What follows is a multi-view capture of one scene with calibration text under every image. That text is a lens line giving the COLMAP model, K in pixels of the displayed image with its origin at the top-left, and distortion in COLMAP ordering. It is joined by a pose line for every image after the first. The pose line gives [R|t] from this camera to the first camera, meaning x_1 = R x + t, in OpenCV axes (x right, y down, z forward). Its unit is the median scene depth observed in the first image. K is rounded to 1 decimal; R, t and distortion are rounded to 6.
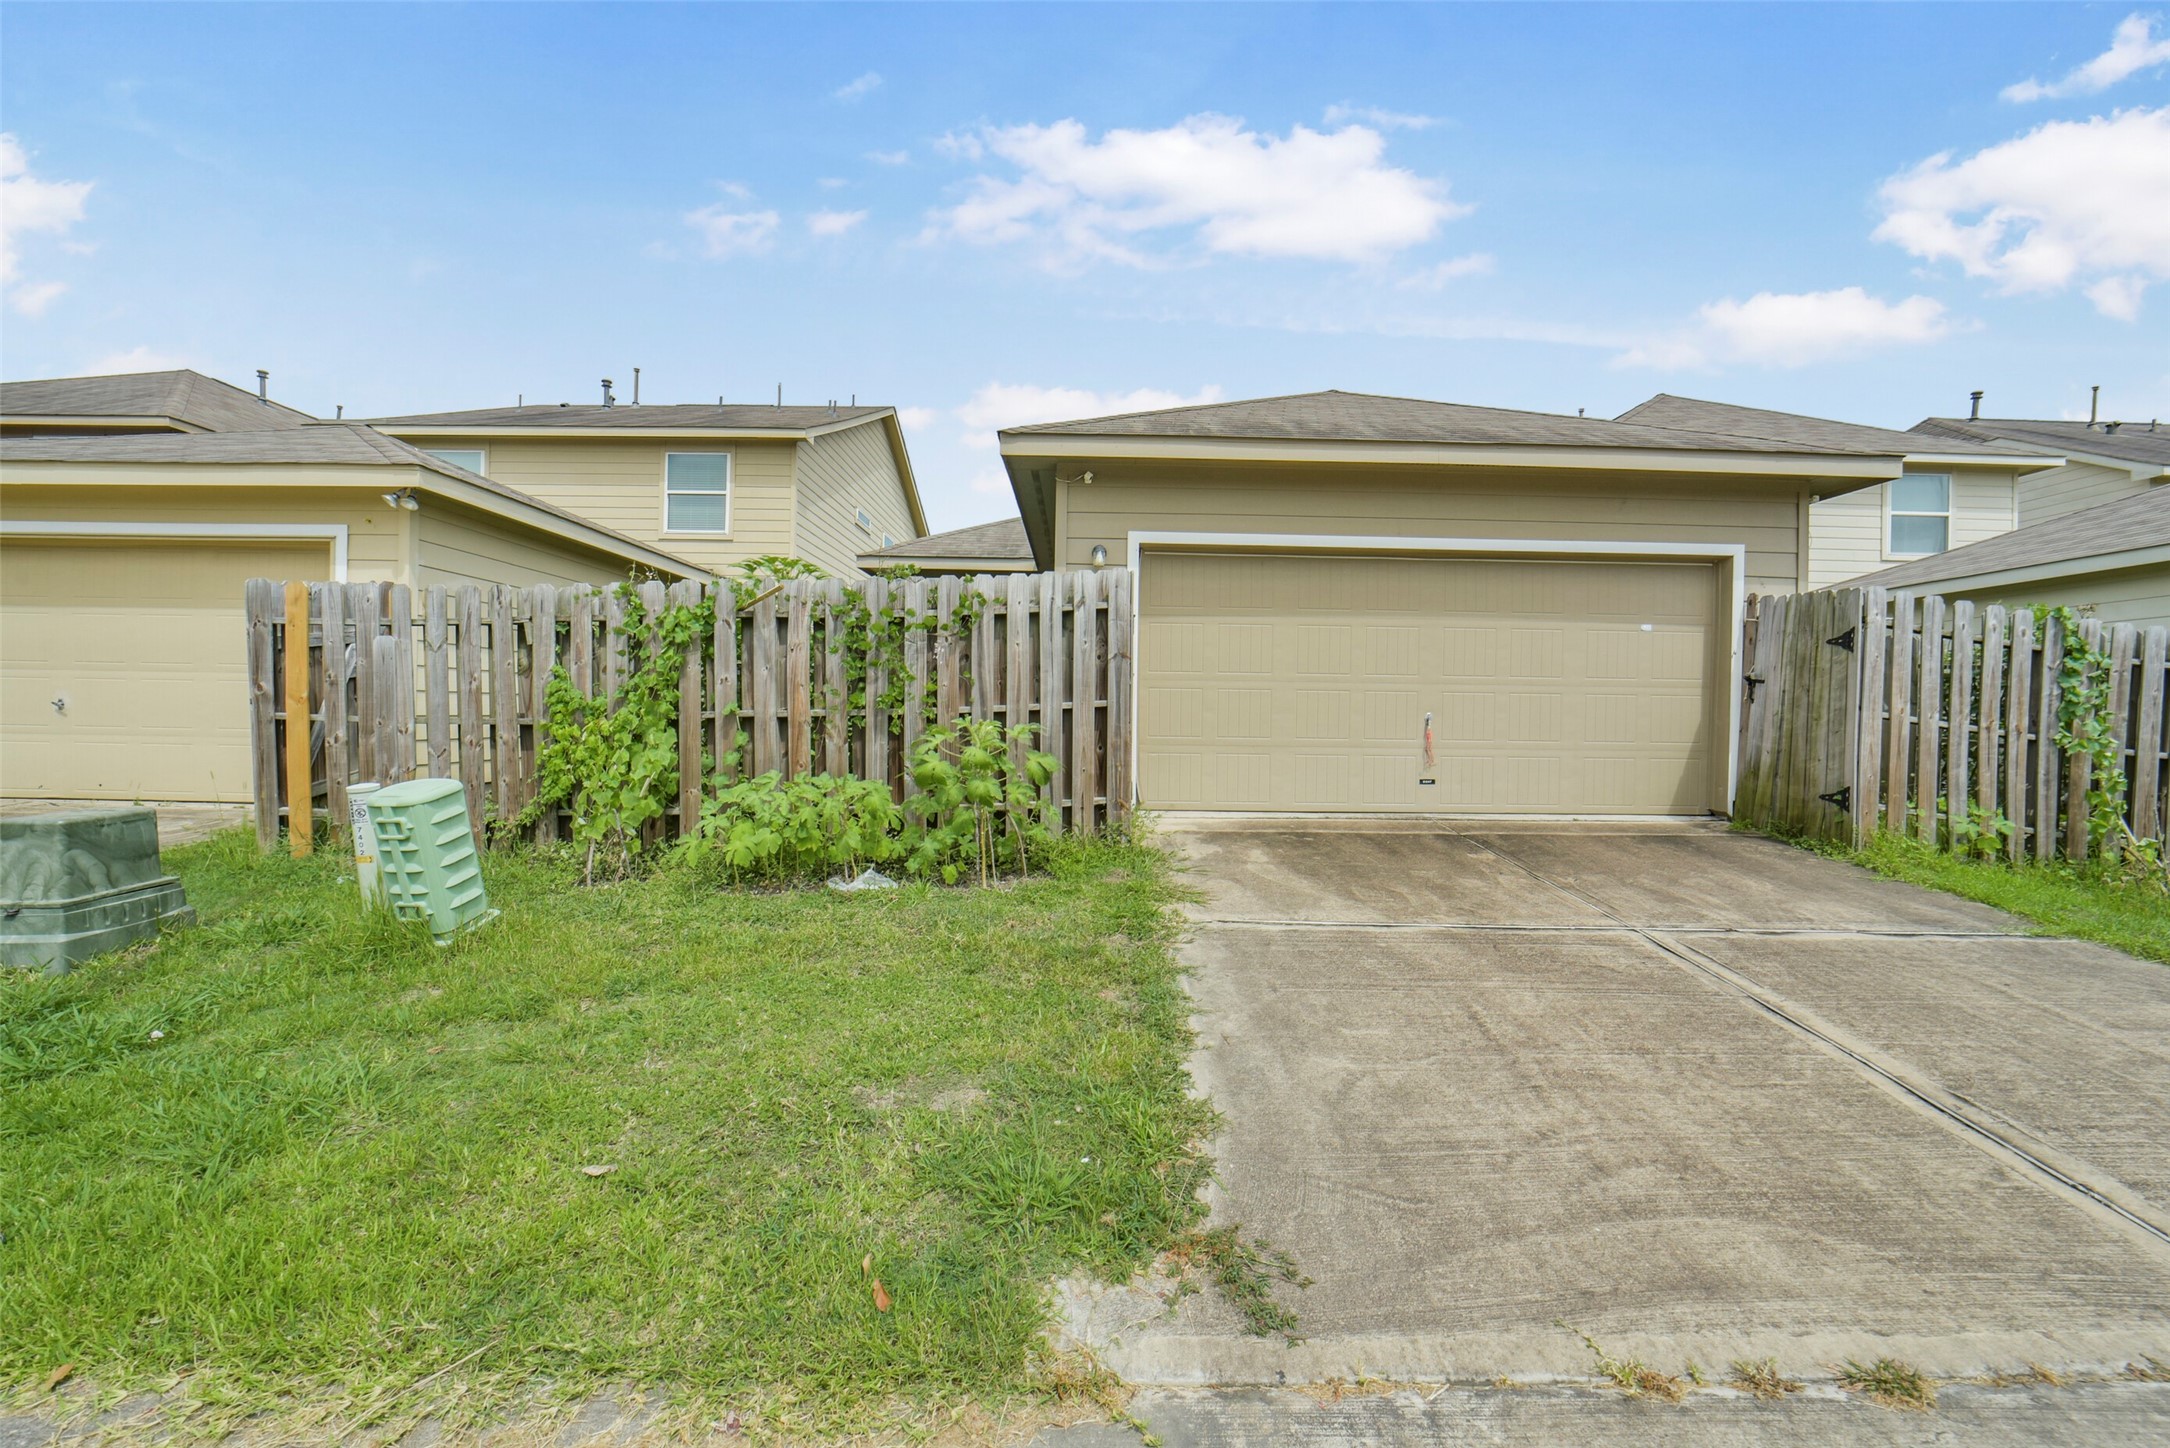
lens RADIAL K [[867.8, 0, 1084.0], [0, 867.8, 720.8], [0, 0, 1]] dist [-0.034776, 0.006769]
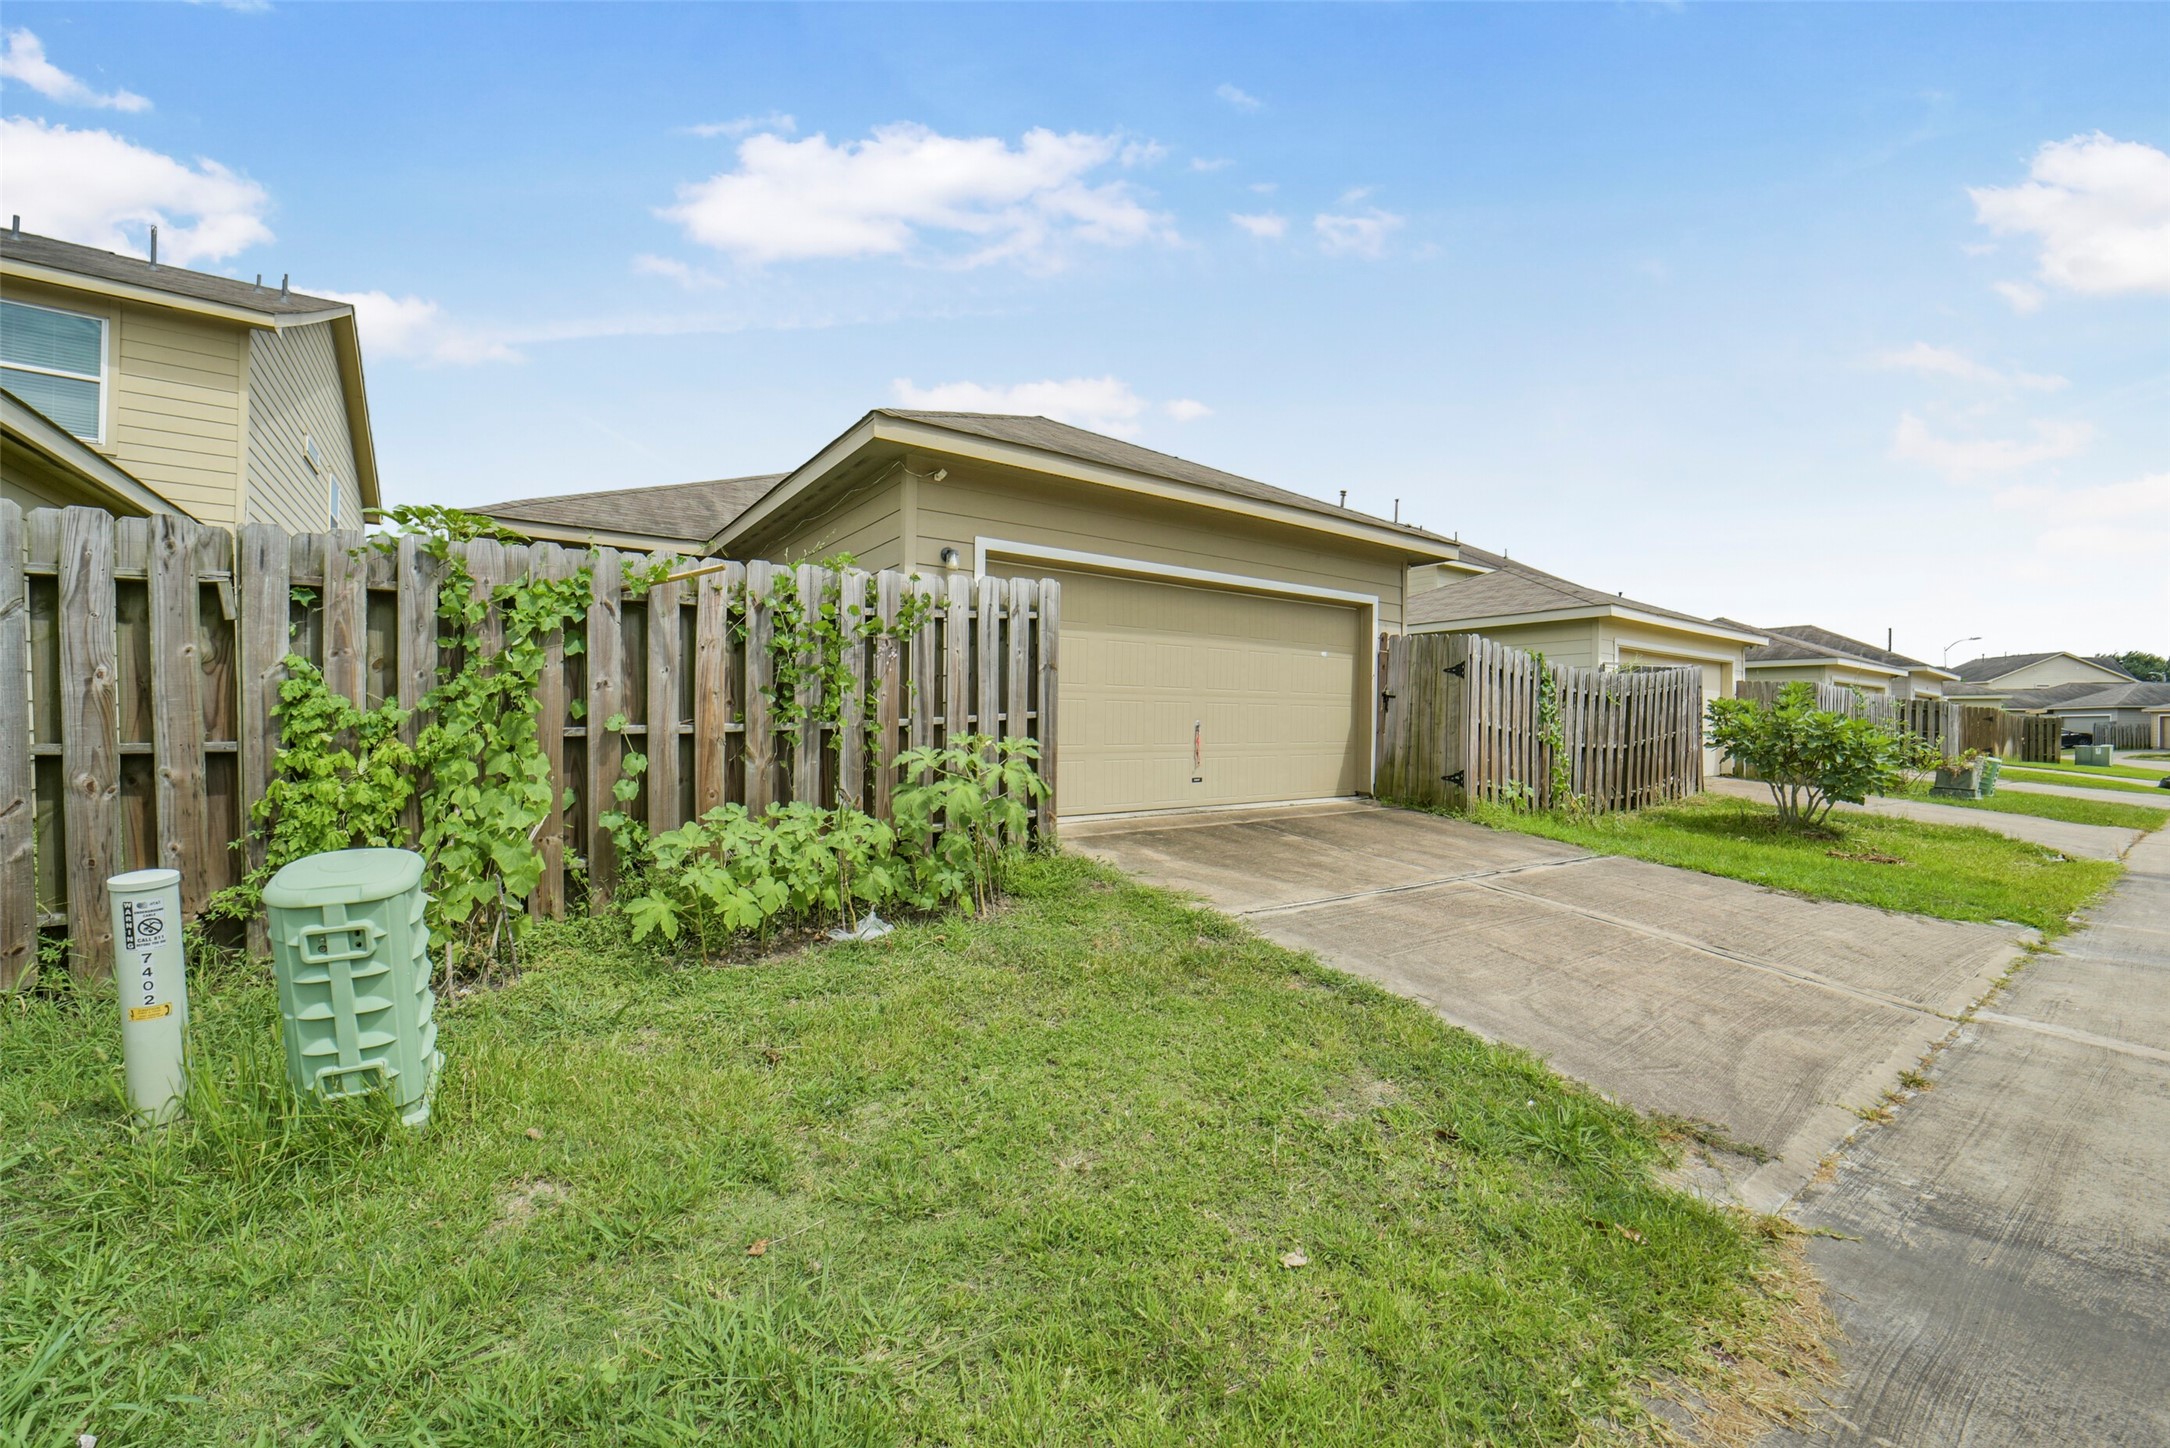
lens RADIAL K [[867.8, 0, 1102.4], [0, 867.8, 725.3], [0, 0, 1]] dist [-0.034776, 0.006769]
pose [[0.811251, -0.009578, 0.584619, -0.491792], [0.008249, 0.999954, 0.004936, -0.012581], [-0.584639, 0.000818, 0.811293, 0.157280]]
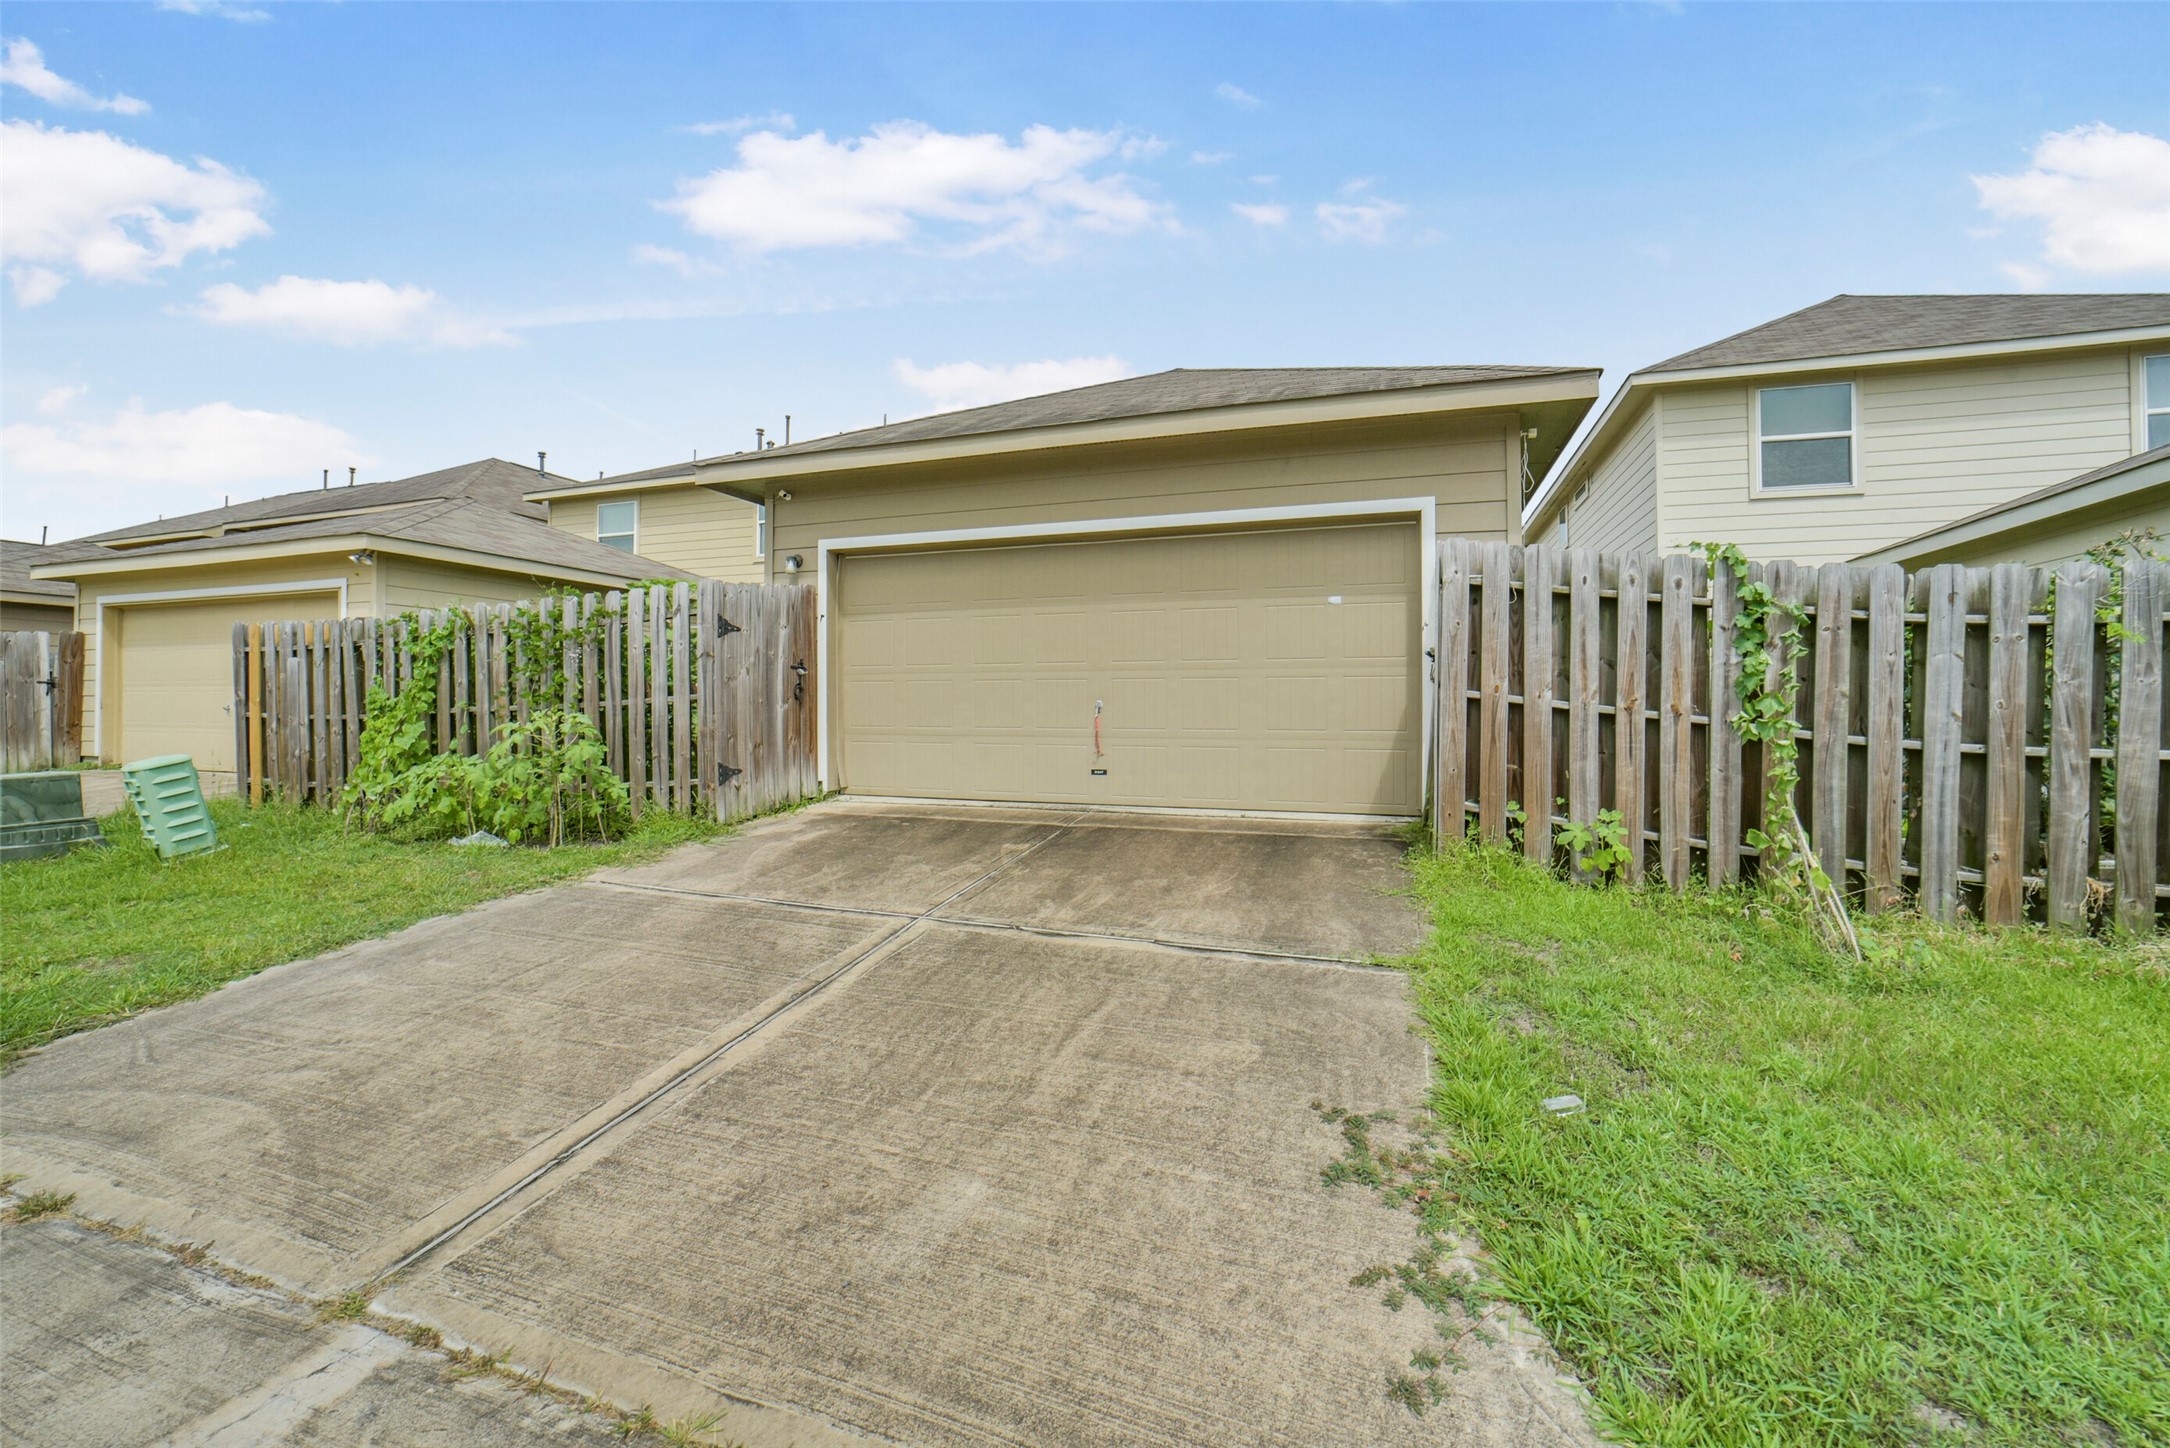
lens RADIAL K [[867.8, 0, 1079.2], [0, 867.8, 715.4], [0, 0, 1]] dist [-0.034776, 0.006769]
pose [[0.943944, -0.009314, -0.329973, 0.881520], [0.009155, 0.999956, -0.002035, 0.011311], [0.329978, -0.001100, 0.943988, 0.091339]]
